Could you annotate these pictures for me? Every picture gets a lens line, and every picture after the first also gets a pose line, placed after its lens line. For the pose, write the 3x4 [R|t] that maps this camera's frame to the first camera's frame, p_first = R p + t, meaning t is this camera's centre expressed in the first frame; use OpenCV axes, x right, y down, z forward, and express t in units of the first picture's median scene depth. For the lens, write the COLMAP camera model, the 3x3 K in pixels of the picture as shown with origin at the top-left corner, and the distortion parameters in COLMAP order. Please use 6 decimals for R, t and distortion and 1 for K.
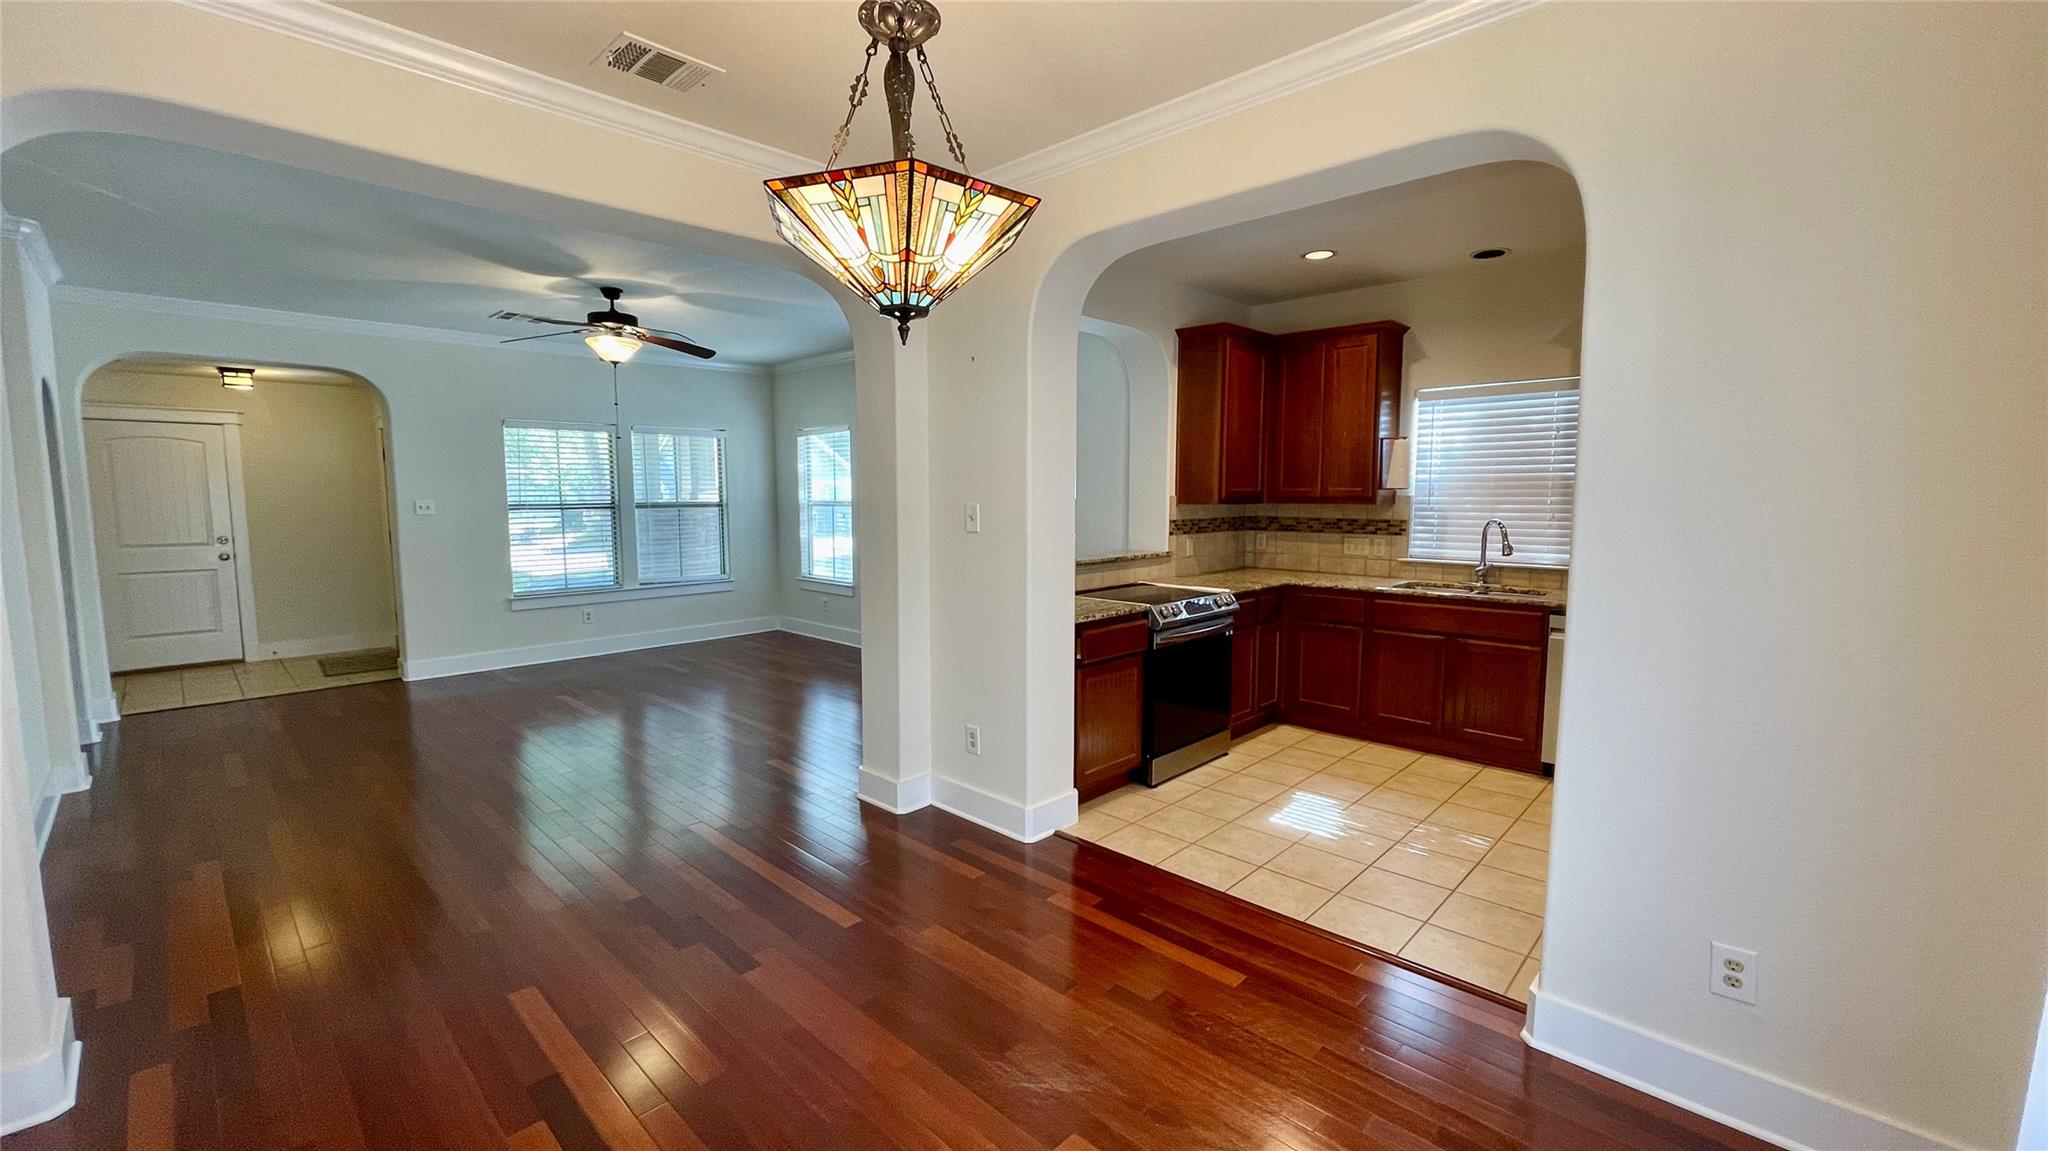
lens RADIAL K [[821.4, 0, 1013.7], [0, 821.4, 571.8], [0, 0, 1]] dist [-0.000233, -0.000156]
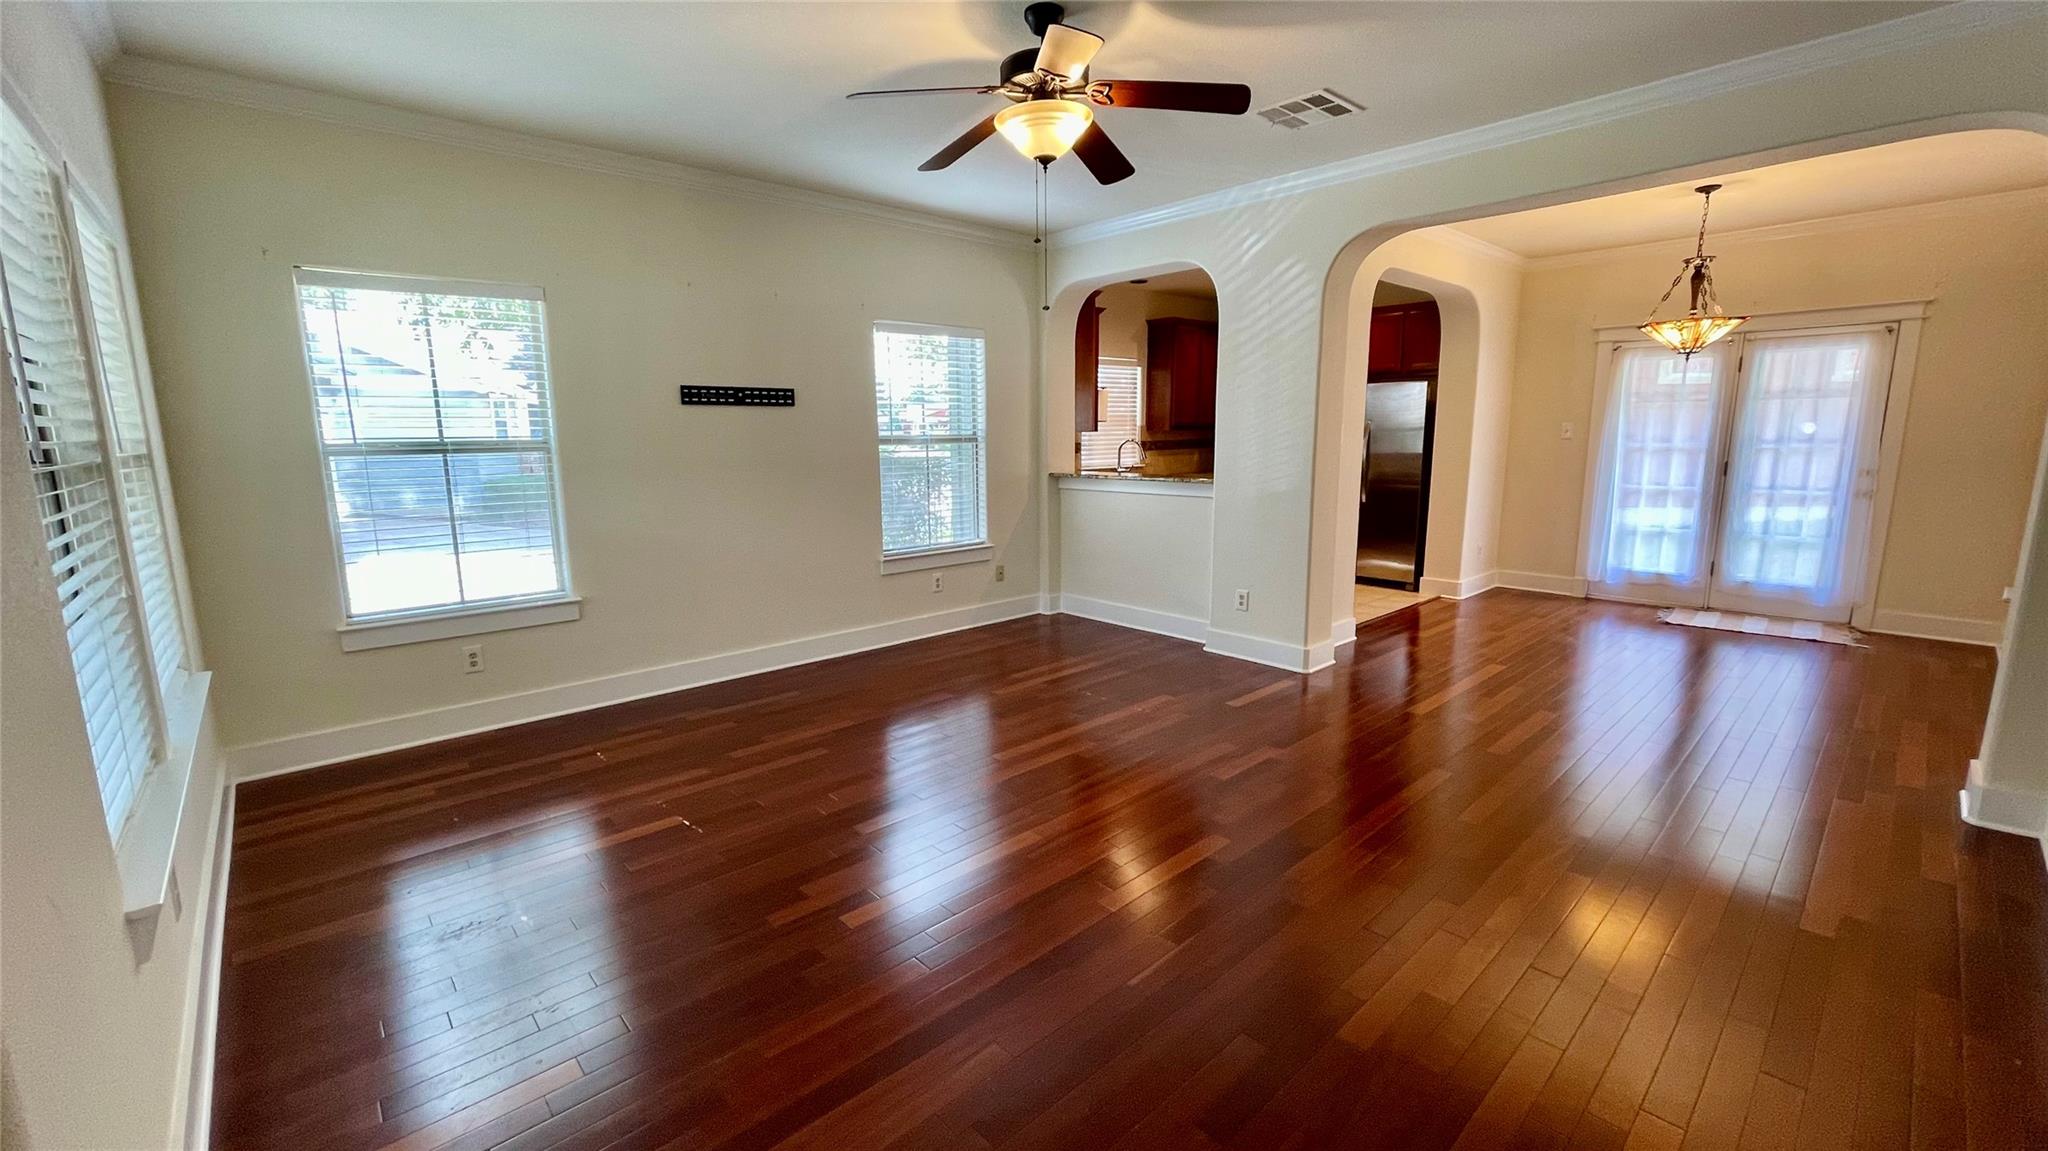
lens RADIAL K [[821.4, 0, 1013.7], [0, 821.4, 571.8], [0, 0, 1]] dist [-0.000233, -0.000156]
pose [[0.055289, -0.168657, 0.984123, -0.774630], [0.106050, 0.981047, 0.162172, -0.062365], [-0.992822, 0.095400, 0.072127, 0.745814]]
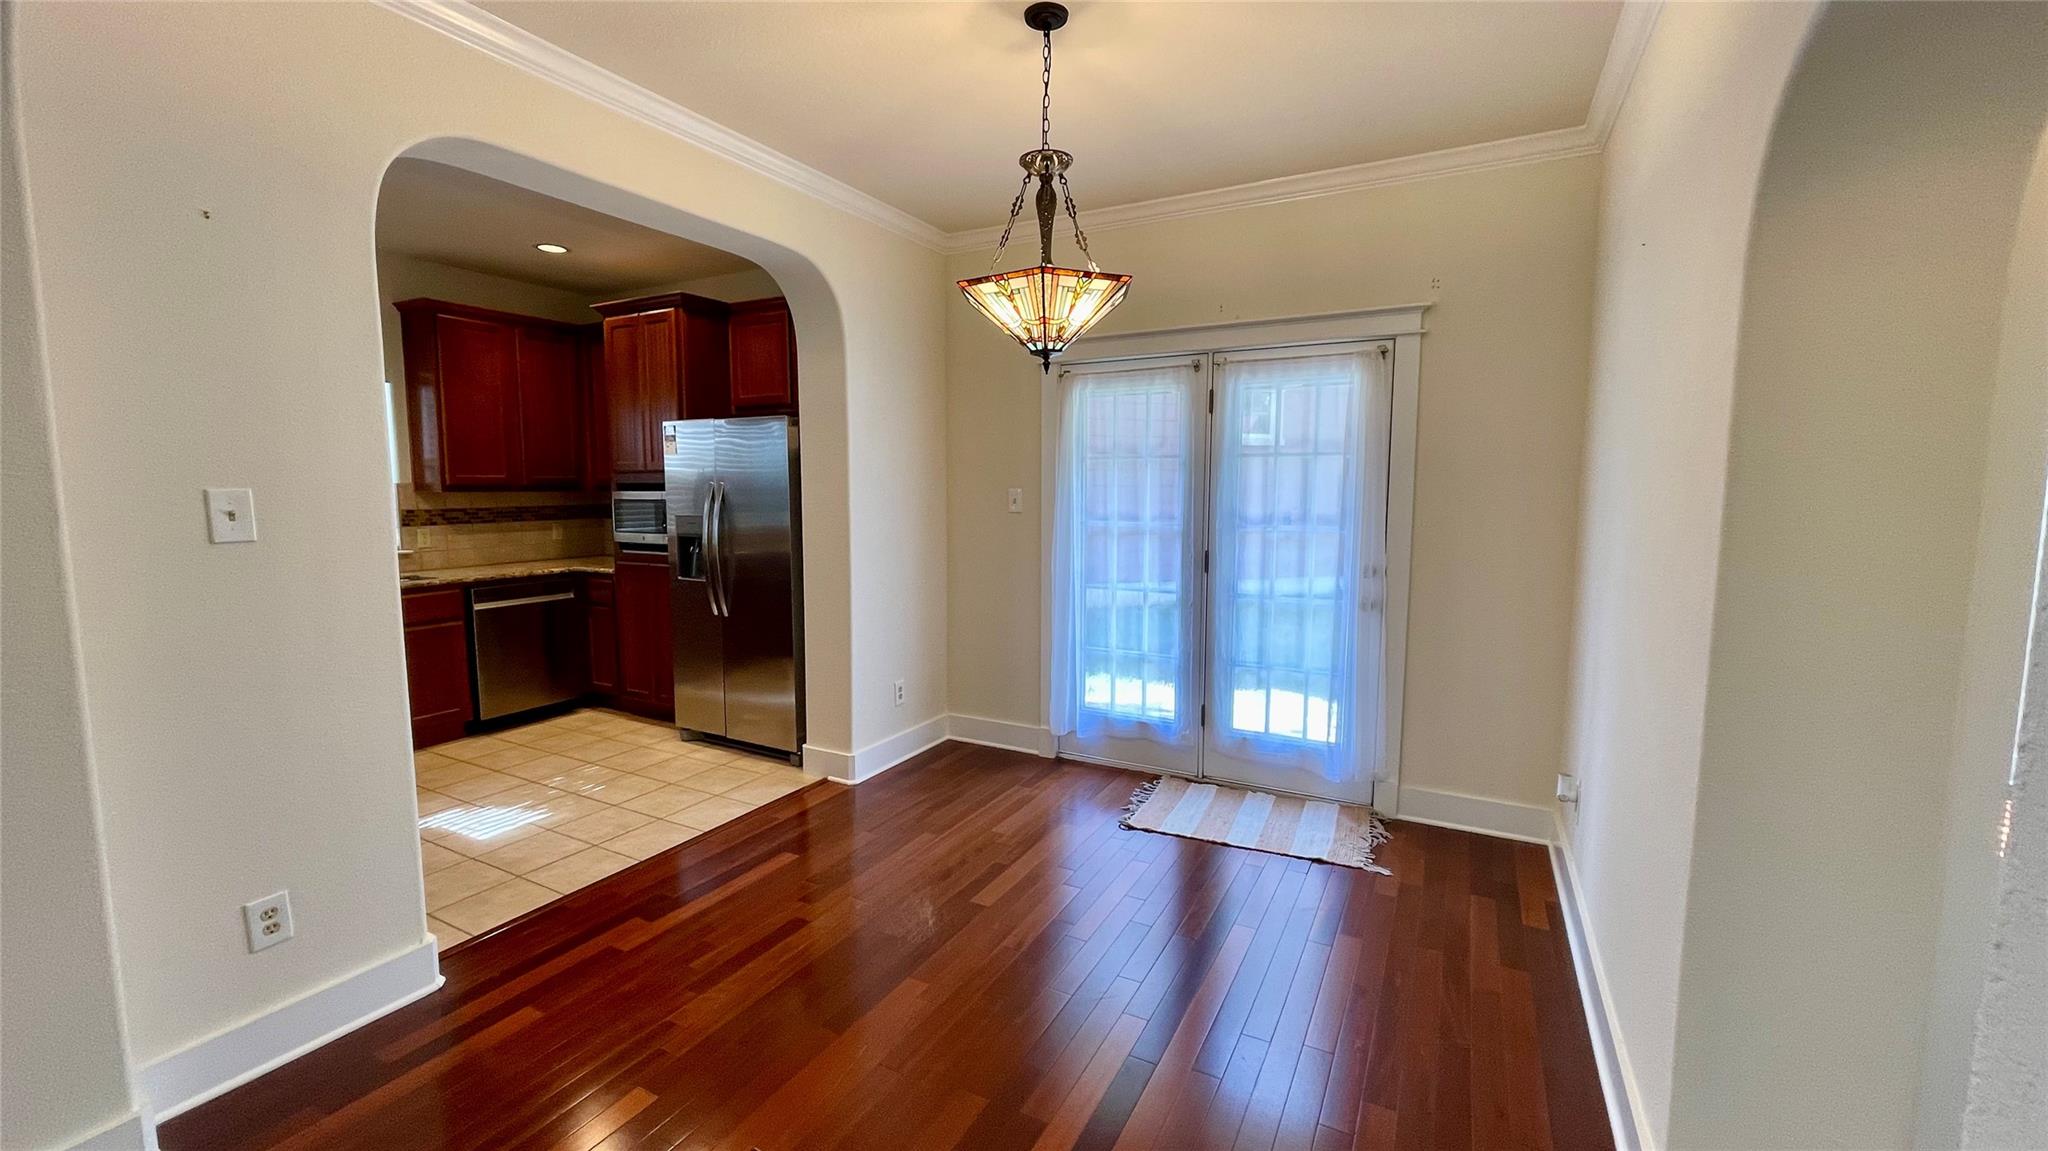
lens RADIAL K [[821.4, 0, 1013.7], [0, 821.4, 571.8], [0, 0, 1]] dist [-0.000233, -0.000156]
pose [[-0.273476, -0.096218, 0.957054, -0.482989], [0.089482, 0.988125, 0.124911, -0.035184], [-0.957708, 0.119799, -0.261619, 0.449332]]
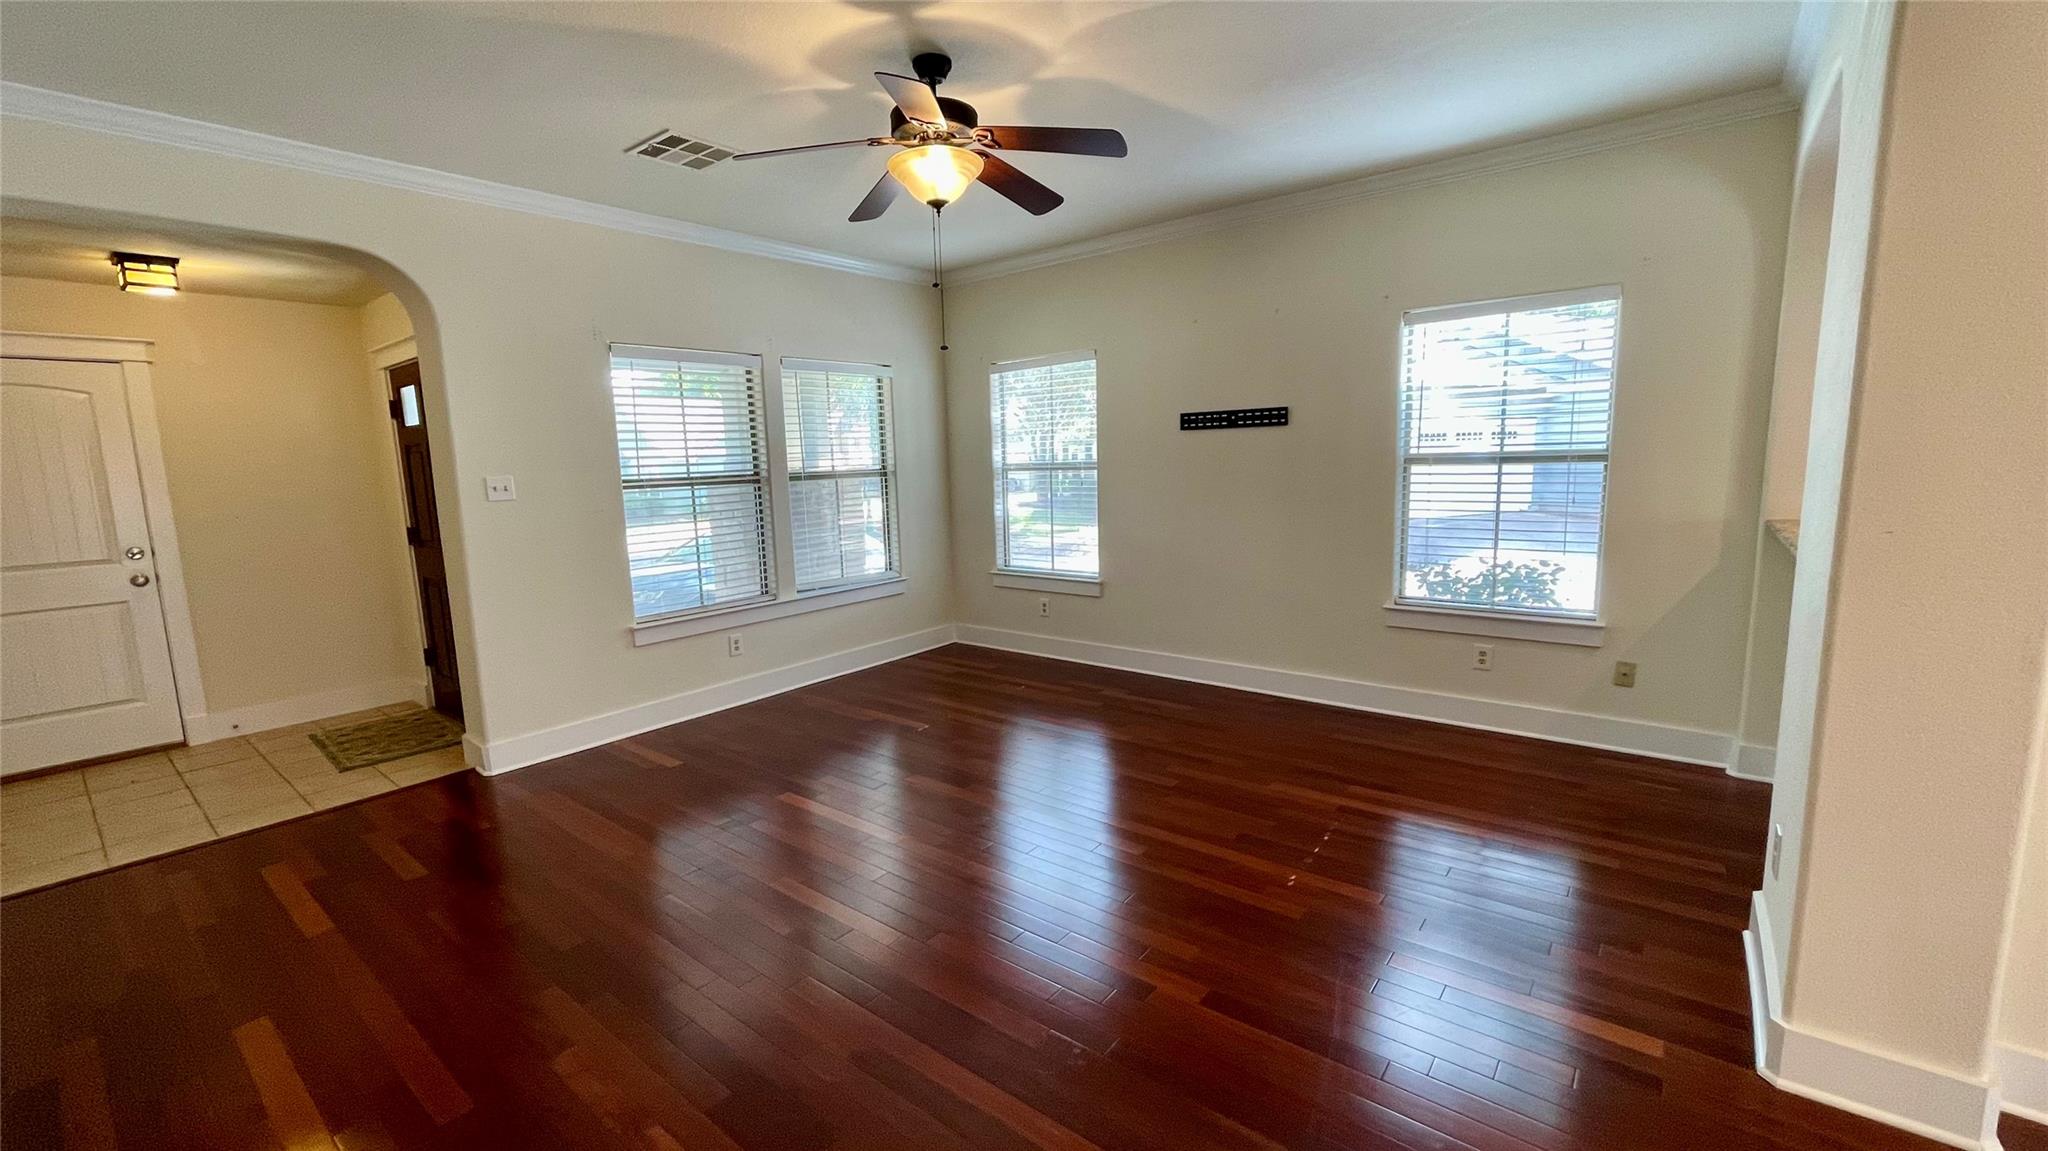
lens RADIAL K [[821.4, 0, 1013.7], [0, 821.4, 571.8], [0, 0, 1]] dist [-0.000233, -0.000156]
pose [[0.995675, -0.040748, 0.083491, -0.363354], [0.037362, 0.998430, 0.041721, -0.025957], [-0.085060, -0.038421, 0.995635, 0.334704]]
